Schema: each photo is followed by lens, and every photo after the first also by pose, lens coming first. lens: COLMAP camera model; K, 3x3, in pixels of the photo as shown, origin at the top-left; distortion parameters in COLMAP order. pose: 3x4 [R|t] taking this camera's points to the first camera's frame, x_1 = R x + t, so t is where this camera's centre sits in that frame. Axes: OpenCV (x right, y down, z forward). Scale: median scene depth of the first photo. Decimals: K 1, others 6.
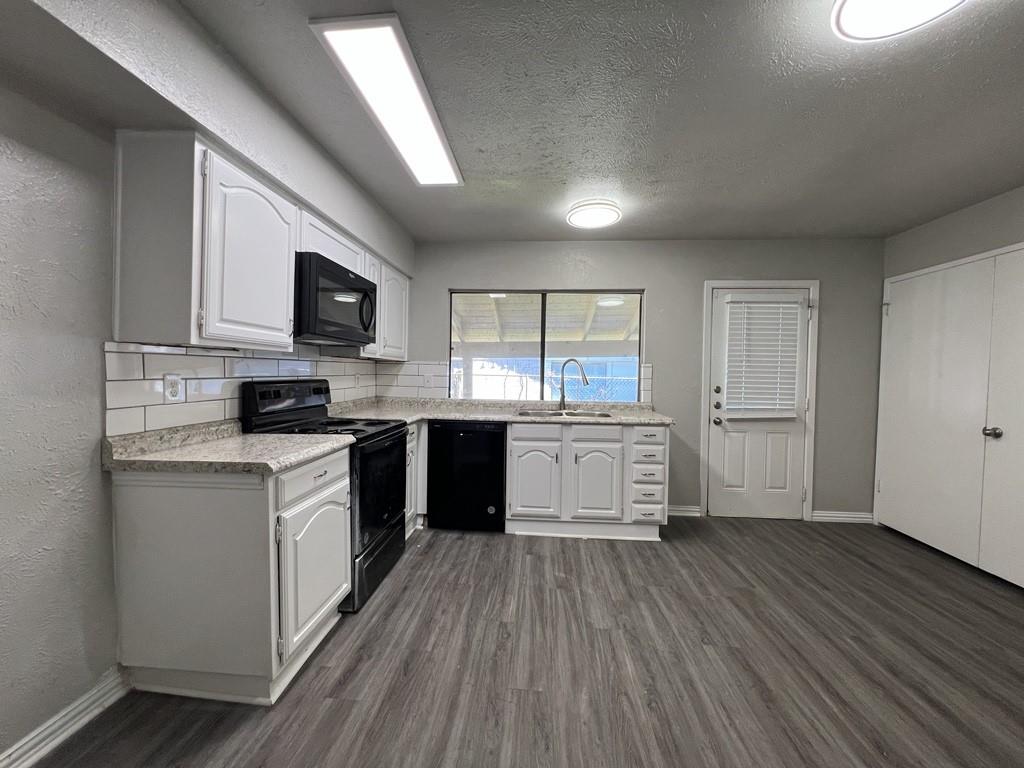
lens RADIAL K [[409.7, 0, 509.7], [0, 409.7, 382.7], [0, 0, 1]] dist [-0.001313, 0.000357]
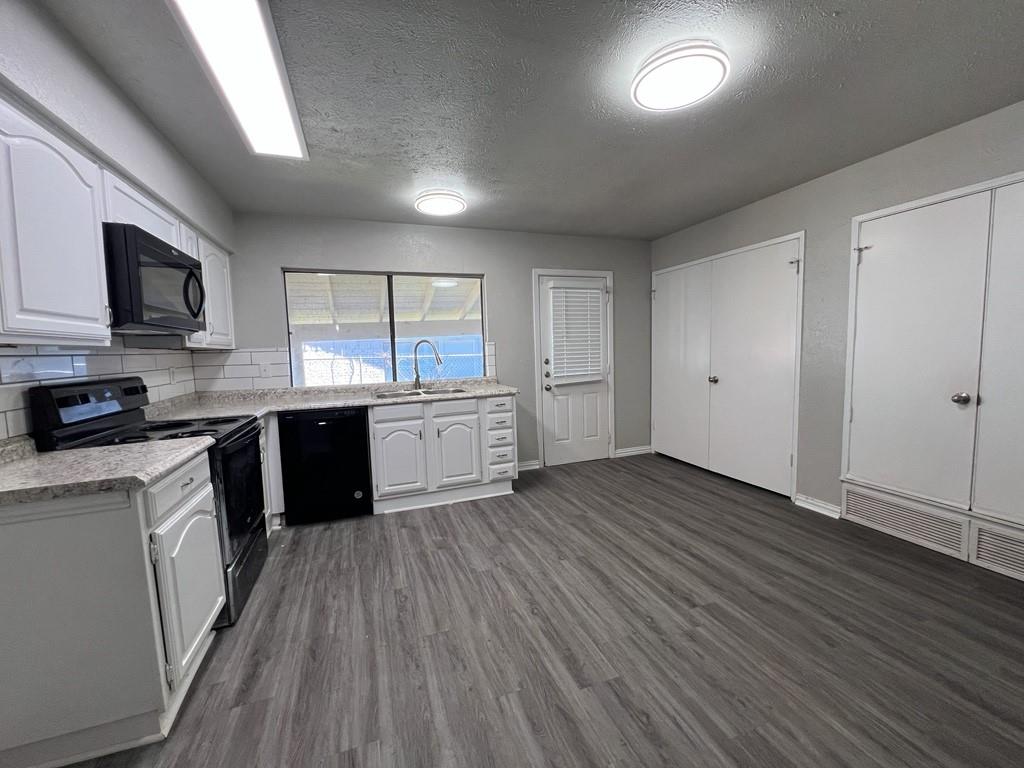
lens RADIAL K [[409.7, 0, 509.7], [0, 409.7, 382.7], [0, 0, 1]] dist [-0.001313, 0.000357]
pose [[0.910663, -0.078251, 0.405671, -0.107190], [0.056209, 0.996236, 0.065987, -0.008287], [-0.409308, -0.037290, 0.911634, -0.062406]]
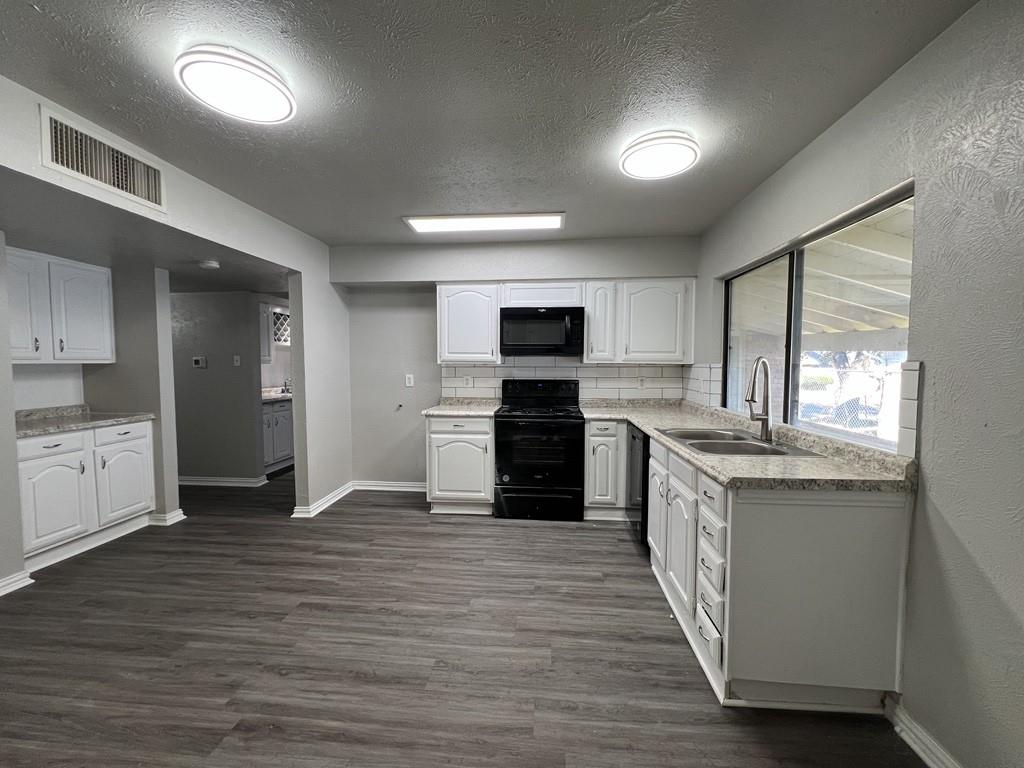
lens RADIAL K [[409.7, 0, 509.7], [0, 409.7, 382.7], [0, 0, 1]] dist [-0.001313, 0.000357]
pose [[-0.014924, 0.029447, -0.999455, 1.007267], [-0.029012, 0.999133, 0.029871, -0.036092], [0.999468, 0.029442, -0.014057, 0.827806]]
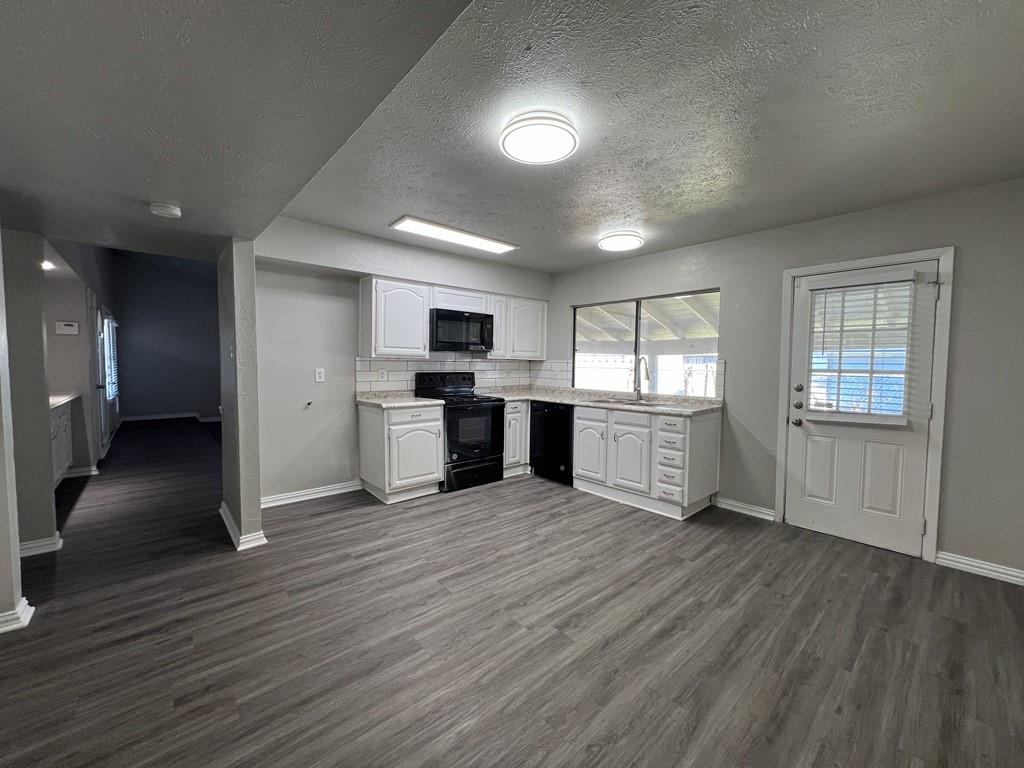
lens RADIAL K [[409.7, 0, 509.7], [0, 409.7, 382.7], [0, 0, 1]] dist [-0.001313, 0.000357]
pose [[0.716701, 0.026006, -0.696896, 0.911427], [-0.018338, 0.999662, 0.018444, 0.001319], [0.697140, -0.000439, 0.716935, -0.136930]]
